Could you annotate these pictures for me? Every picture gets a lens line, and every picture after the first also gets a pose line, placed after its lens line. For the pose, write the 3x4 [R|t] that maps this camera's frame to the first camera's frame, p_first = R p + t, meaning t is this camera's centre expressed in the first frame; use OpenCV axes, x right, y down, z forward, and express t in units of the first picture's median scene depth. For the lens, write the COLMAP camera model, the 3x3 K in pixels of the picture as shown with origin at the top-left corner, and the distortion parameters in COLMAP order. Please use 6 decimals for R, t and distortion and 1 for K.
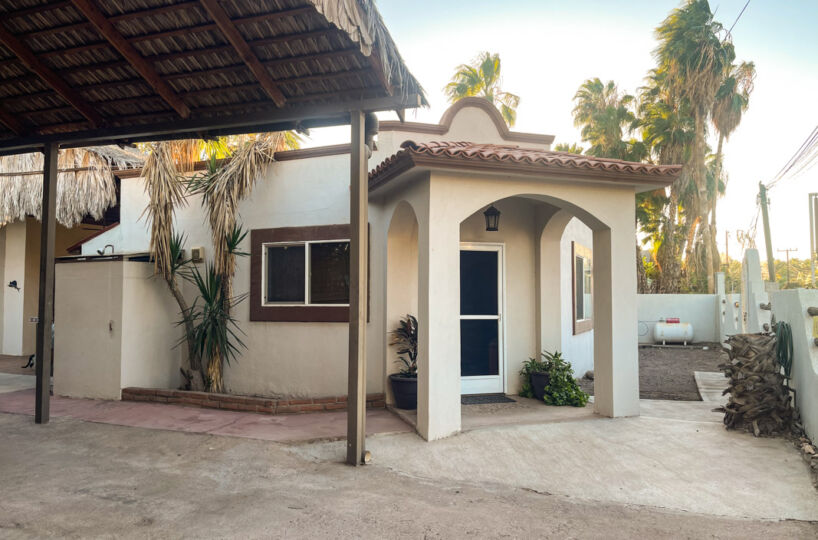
lens RADIAL K [[613.0, 0, 409.6], [0, 613.0, 269.0], [0, 0, 1]] dist [0.083043, -0.114086]
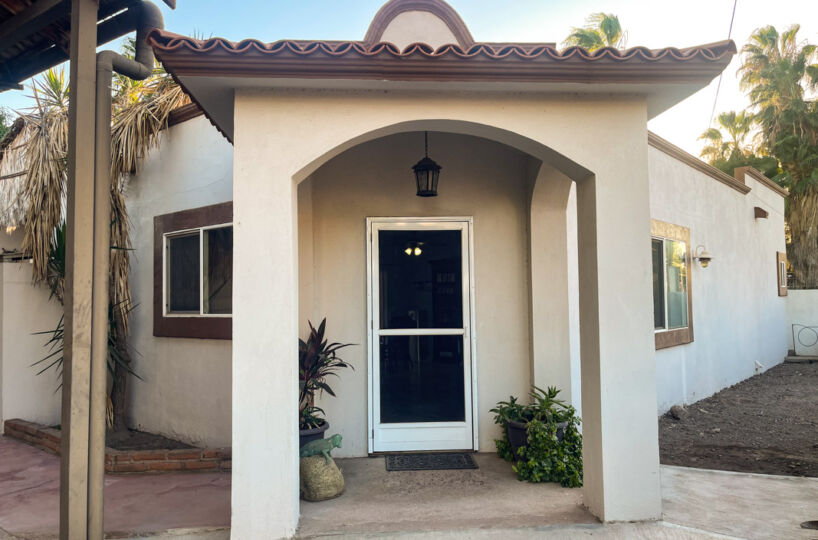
lens RADIAL K [[612.2, 0, 409.5], [0, 612.2, 273.2], [0, 0, 1]] dist [0.082623, -0.110965]
pose [[0.963651, -0.025887, -0.265907, 0.330981], [0.027643, 0.999614, 0.002863, 0.017123], [0.265731, -0.010110, 0.963994, 0.457007]]
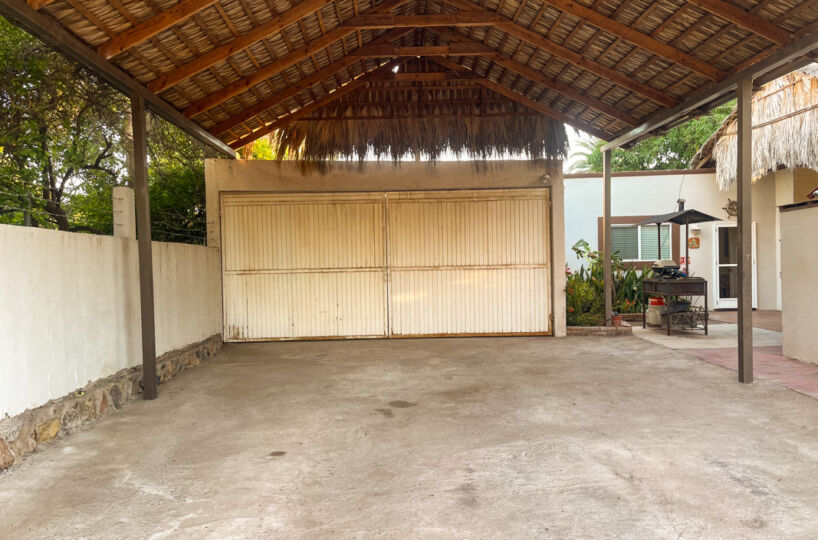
lens RADIAL K [[612.2, 0, 409.5], [0, 612.2, 273.2], [0, 0, 1]] dist [0.082623, -0.110965]
pose [[0.380281, 0.005460, -0.924855, 0.086600], [0.065265, 0.997331, 0.032724, 0.018393], [0.922565, -0.072805, 0.378910, 0.187366]]
